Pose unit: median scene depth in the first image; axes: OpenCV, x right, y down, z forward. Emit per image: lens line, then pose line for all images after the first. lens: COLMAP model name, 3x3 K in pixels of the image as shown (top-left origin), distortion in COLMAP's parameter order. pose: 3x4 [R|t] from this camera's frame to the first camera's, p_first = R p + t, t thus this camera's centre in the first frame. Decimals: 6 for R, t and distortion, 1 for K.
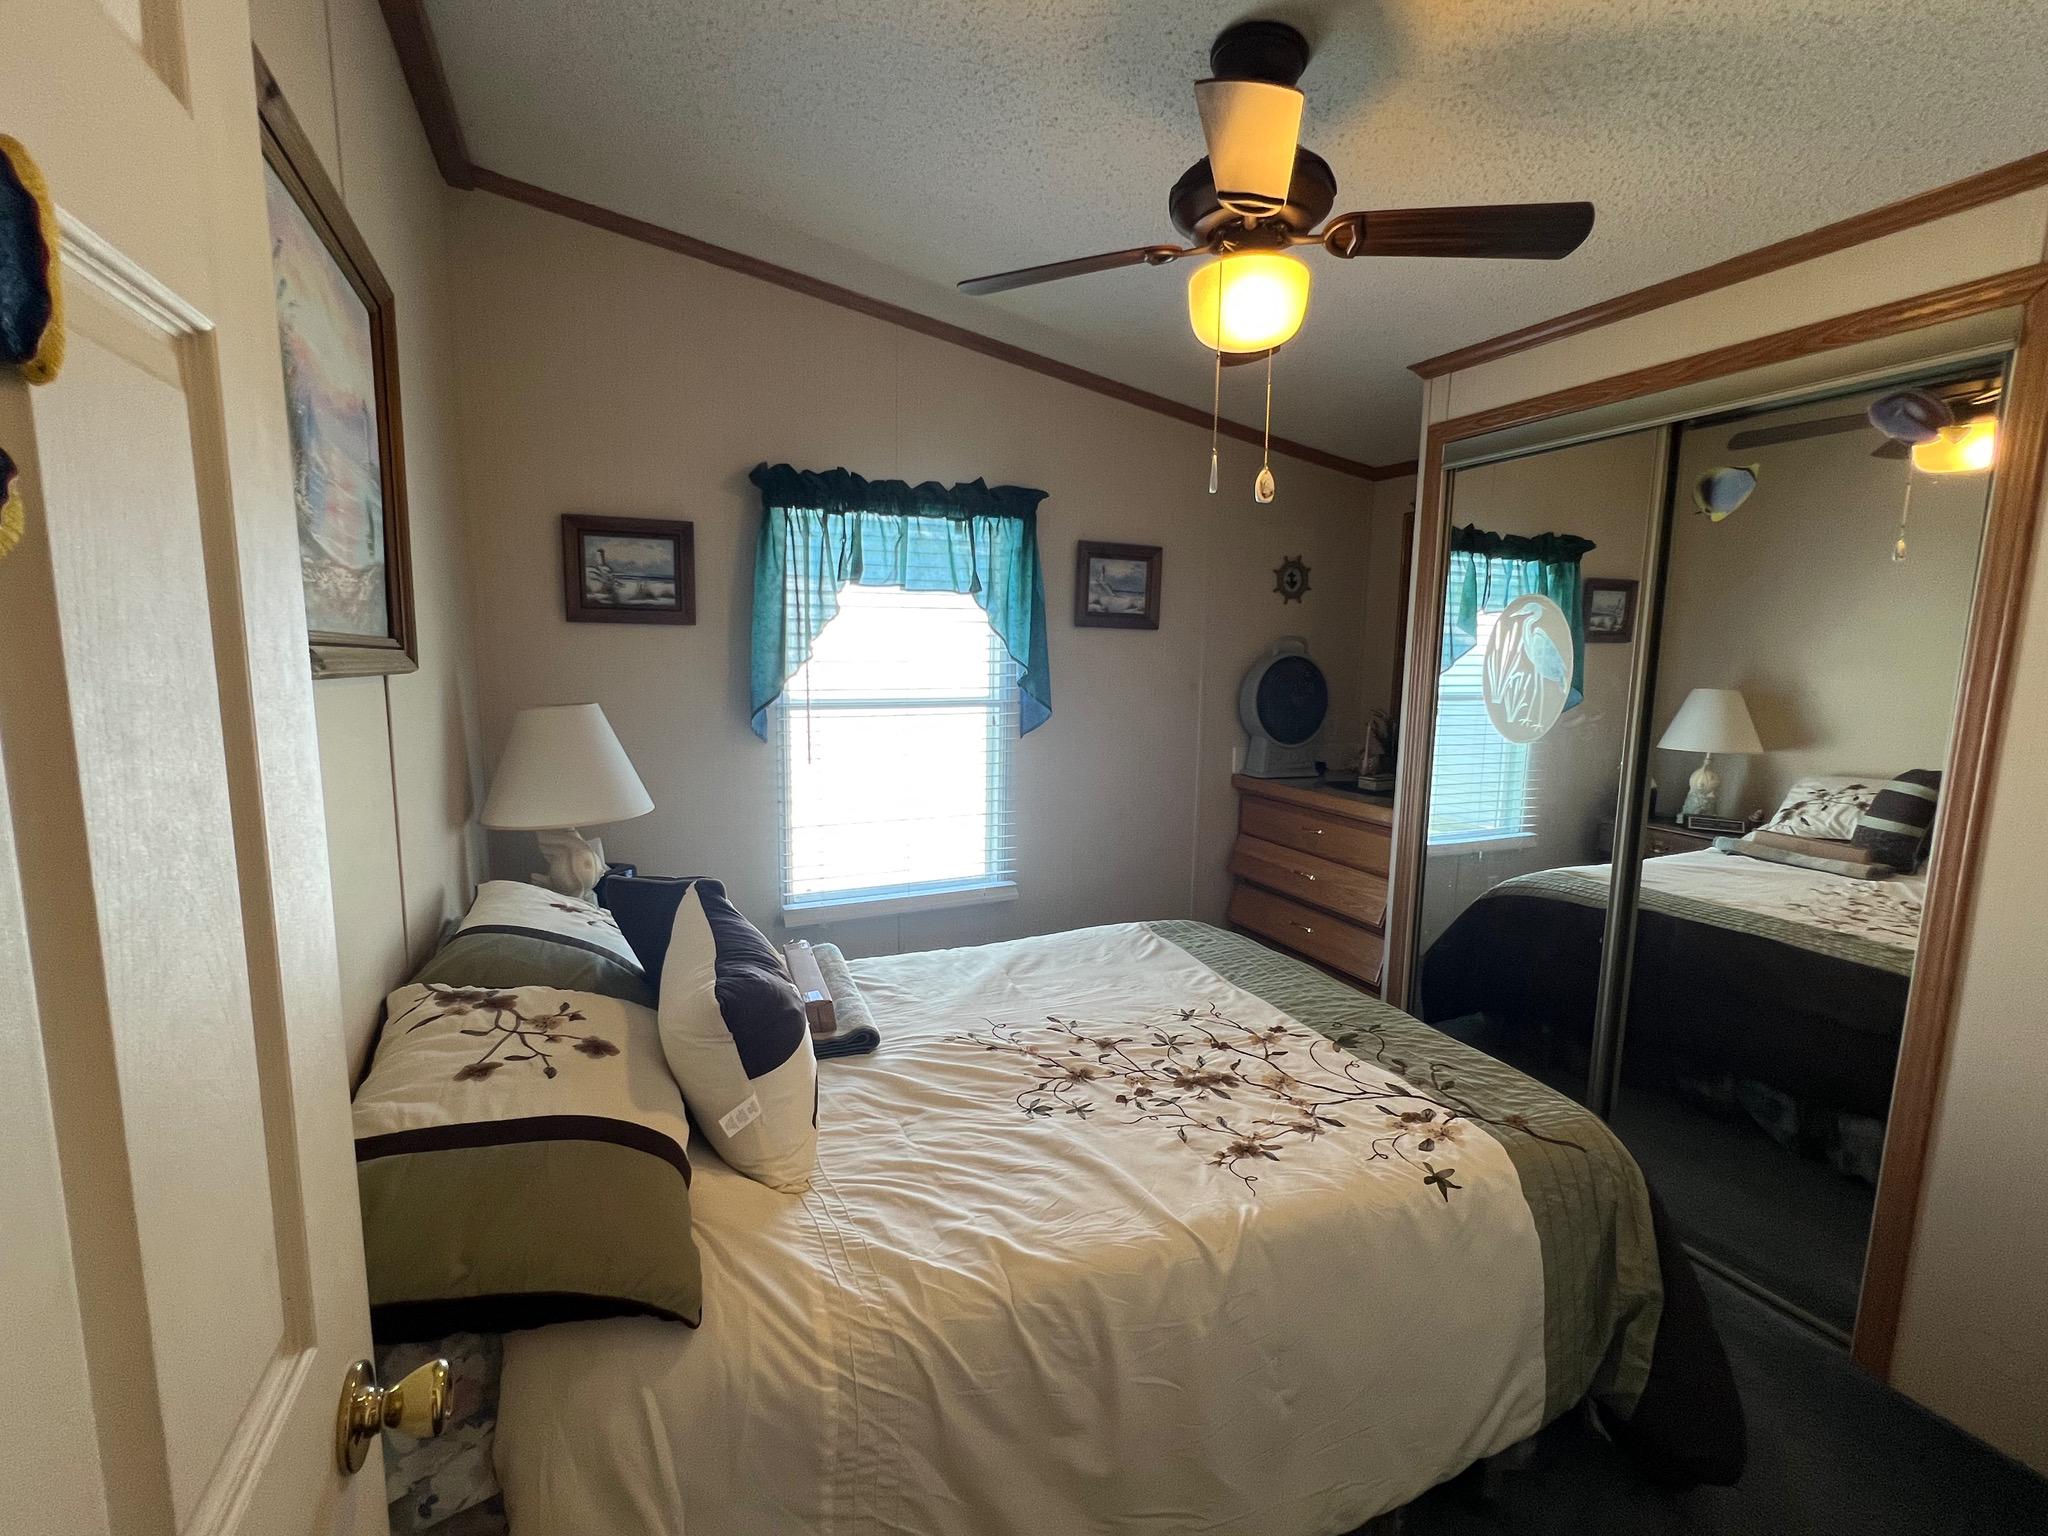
lens RADIAL K [[917.1, 0, 1017.5], [0, 917.1, 772.5], [0, 0, 1]] dist [-0.002030, -0.000529]
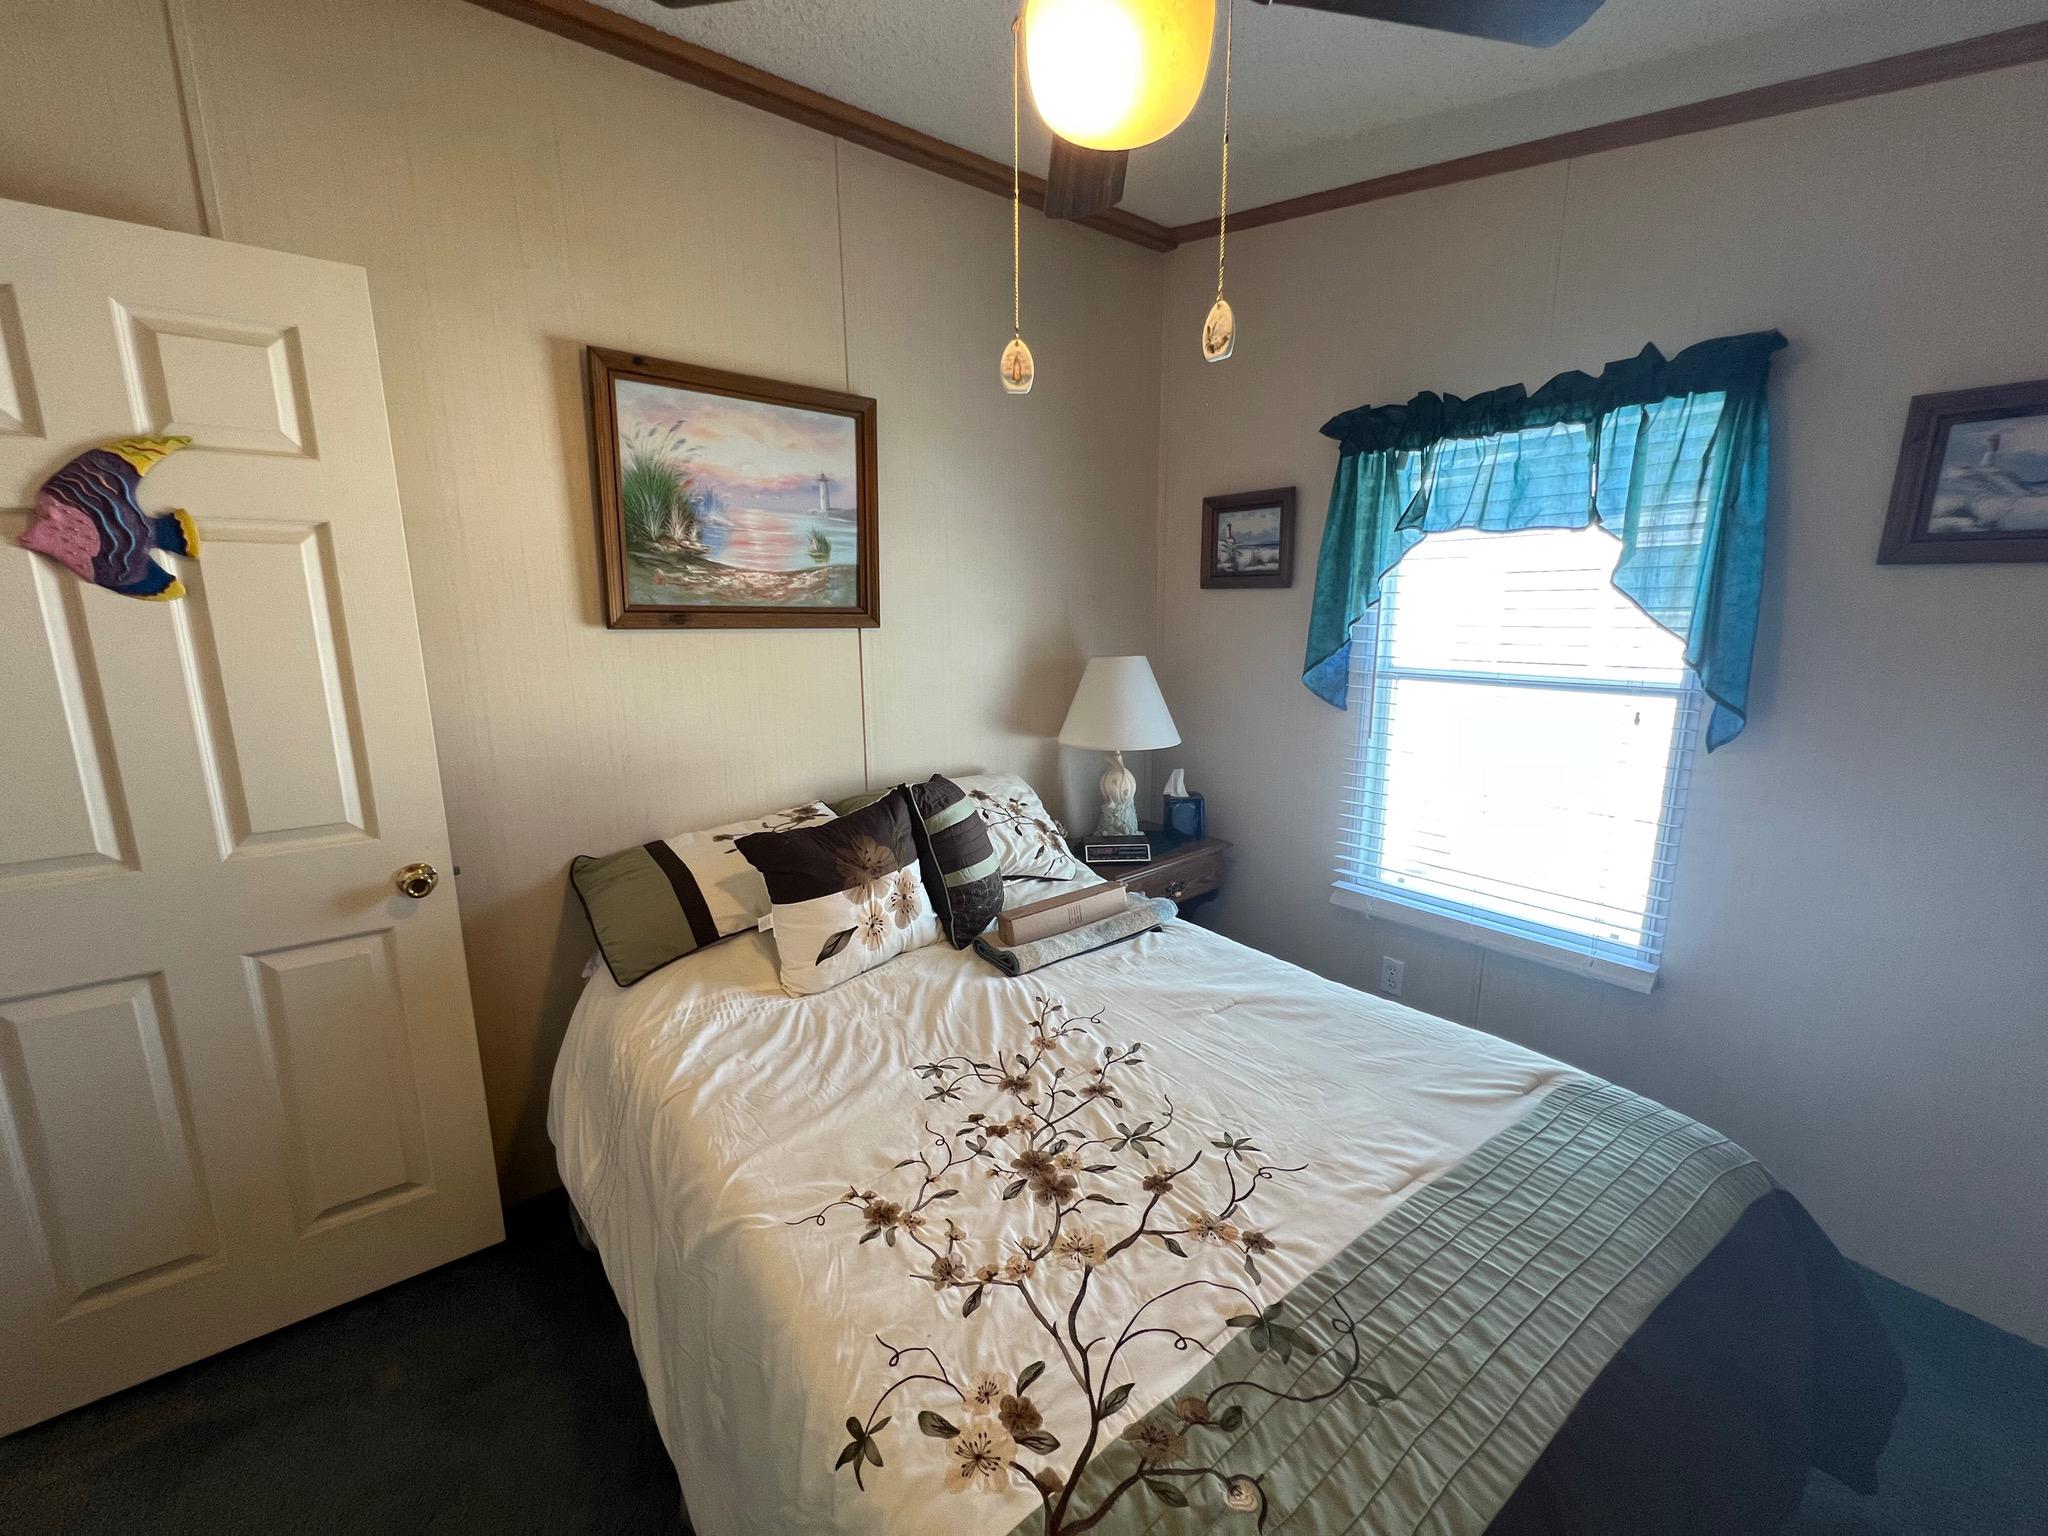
lens RADIAL K [[826.5, 0, 1024.0], [0, 826.5, 768.0], [0, 0, 1]] dist [-0.001074, 0.000581]
pose [[0.251837, 0.176290, -0.951578, 0.597877], [-0.123444, 0.981088, 0.149088, -0.075922], [0.959864, 0.079921, 0.268837, 0.572434]]
